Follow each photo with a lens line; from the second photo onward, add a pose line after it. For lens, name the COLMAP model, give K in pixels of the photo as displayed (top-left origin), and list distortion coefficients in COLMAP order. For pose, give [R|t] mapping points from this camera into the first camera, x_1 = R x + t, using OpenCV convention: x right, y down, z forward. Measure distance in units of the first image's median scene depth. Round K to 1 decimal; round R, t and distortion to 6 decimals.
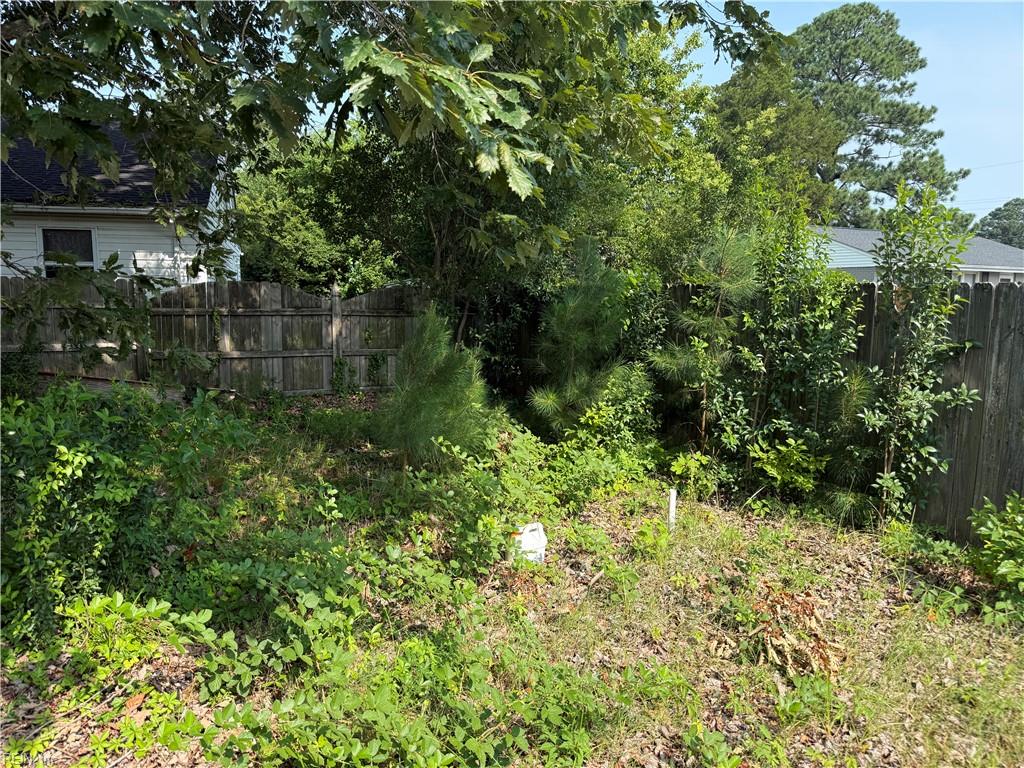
lens RADIAL K [[721.6, 0, 511.8], [0, 721.6, 383.8], [0, 0, 1]] dist [0.048990, -0.069393]
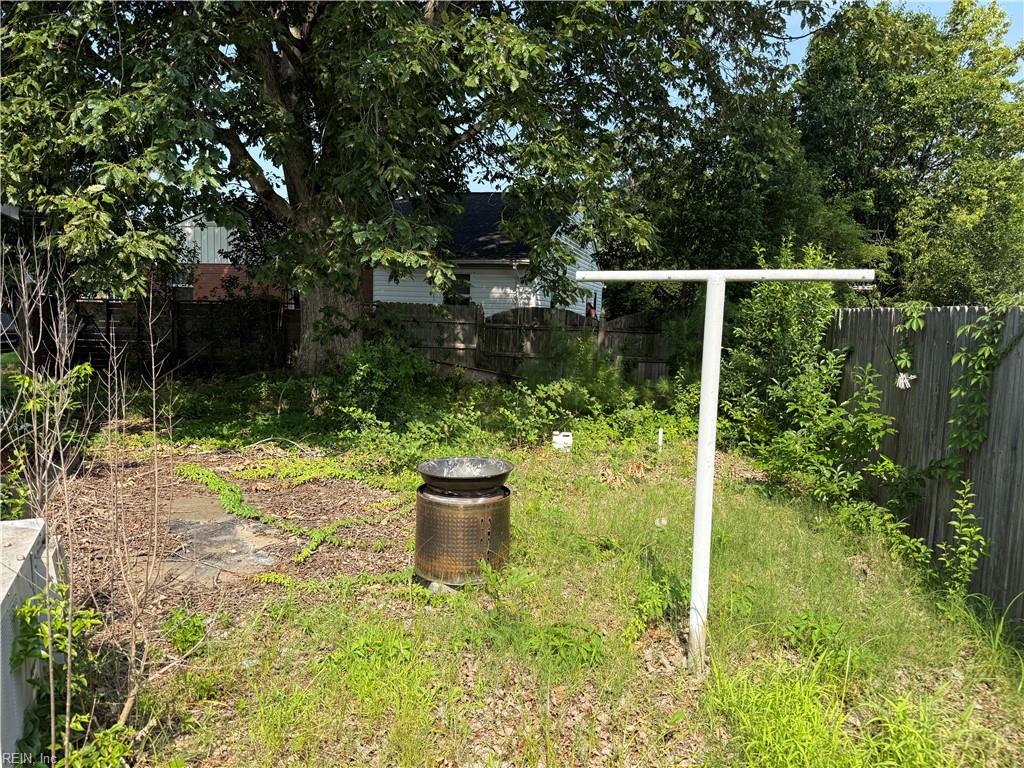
lens RADIAL K [[721.6, 0, 509.5], [0, 721.6, 382.3], [0, 0, 1]] dist [0.048990, -0.069393]
pose [[0.844162, 0.059930, -0.532727, 0.340311], [-0.082350, 0.996434, -0.018396, 0.042361], [0.529725, 0.059399, 0.846087, -0.257815]]
